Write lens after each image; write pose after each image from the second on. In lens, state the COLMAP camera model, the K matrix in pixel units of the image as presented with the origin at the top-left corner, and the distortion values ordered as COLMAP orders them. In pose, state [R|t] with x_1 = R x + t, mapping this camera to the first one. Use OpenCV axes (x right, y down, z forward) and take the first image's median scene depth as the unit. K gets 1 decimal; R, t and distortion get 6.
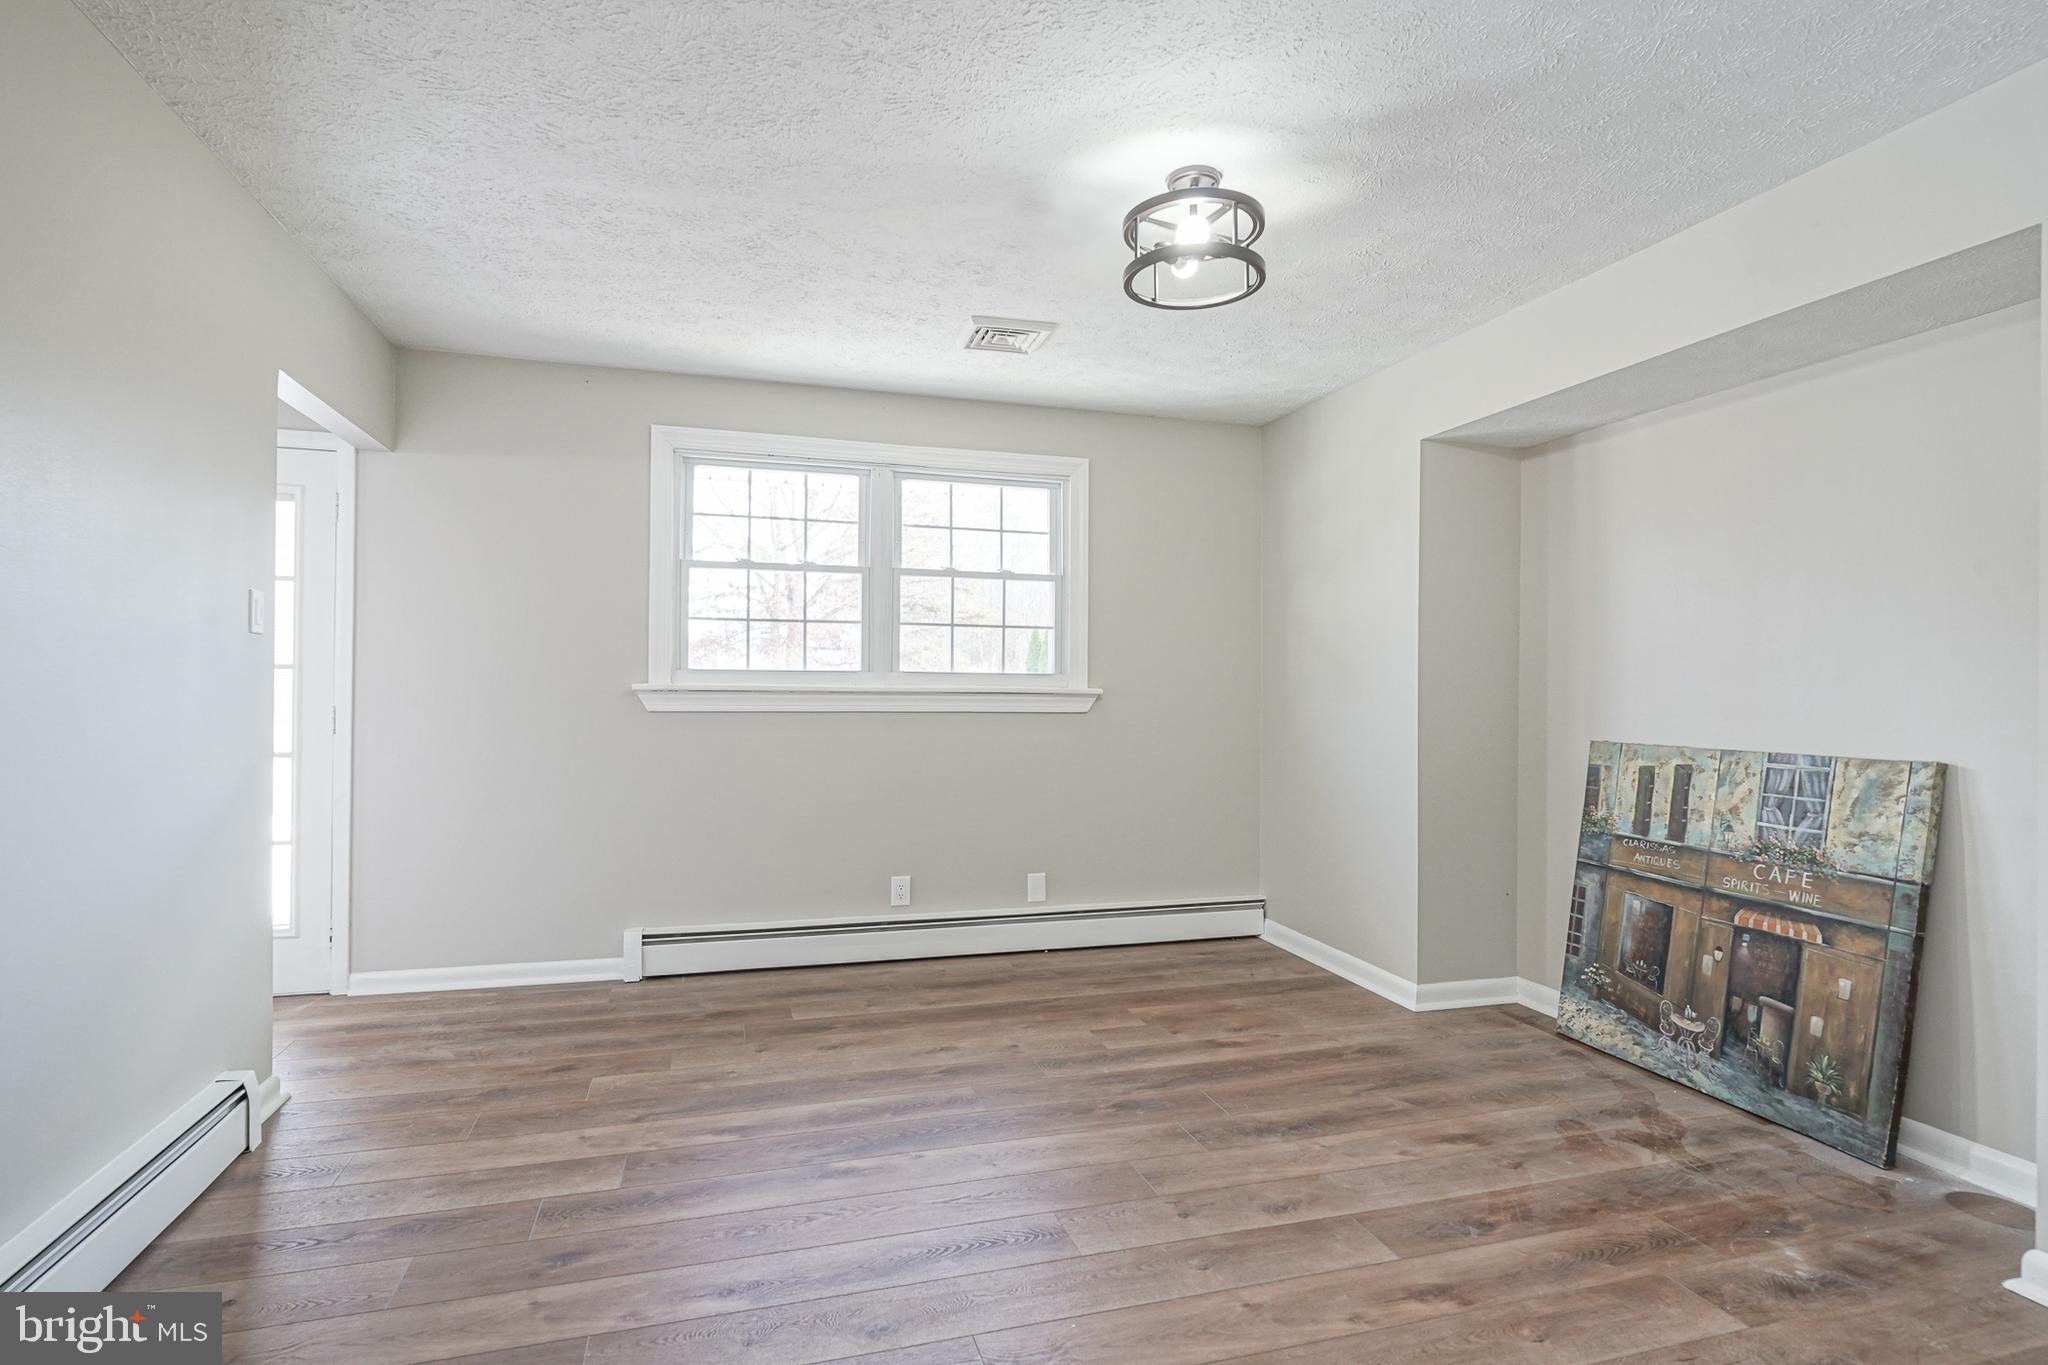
lens RADIAL K [[1005.8, 0, 1037.9], [0, 1005.8, 680.5], [0, 0, 1]] dist [-0.002323, 0.001191]
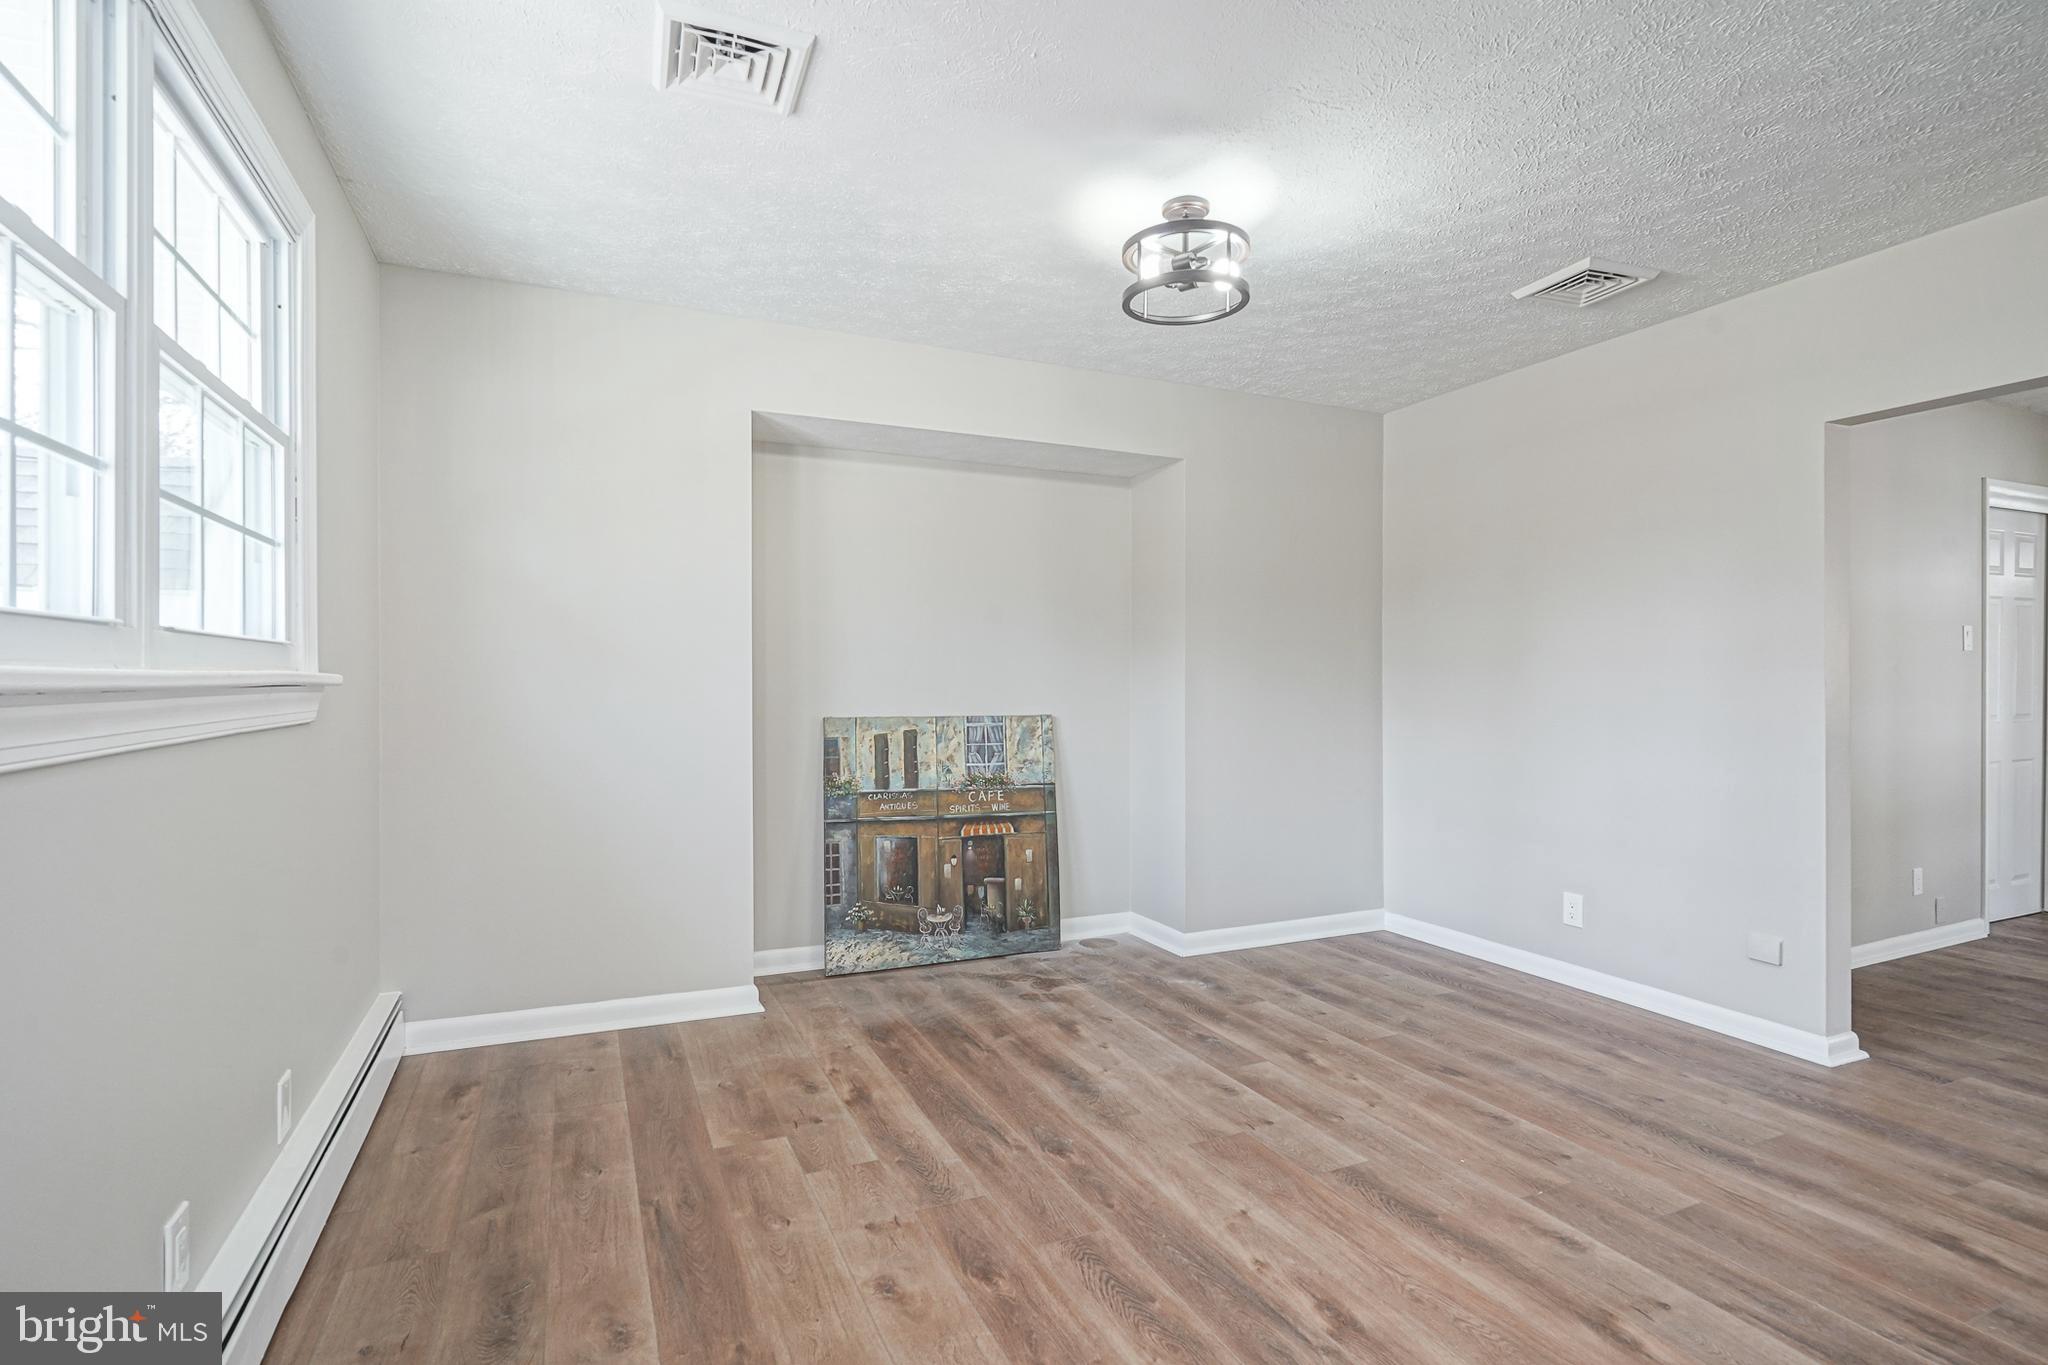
lens RADIAL K [[1005.8, 0, 1037.9], [0, 1005.8, 680.5], [0, 0, 1]] dist [-0.002323, 0.001191]
pose [[-0.126363, -0.011977, 0.991912, -0.724003], [-0.012870, 0.999863, 0.010434, 0.002833], [-0.991901, -0.011447, -0.126500, 1.047387]]
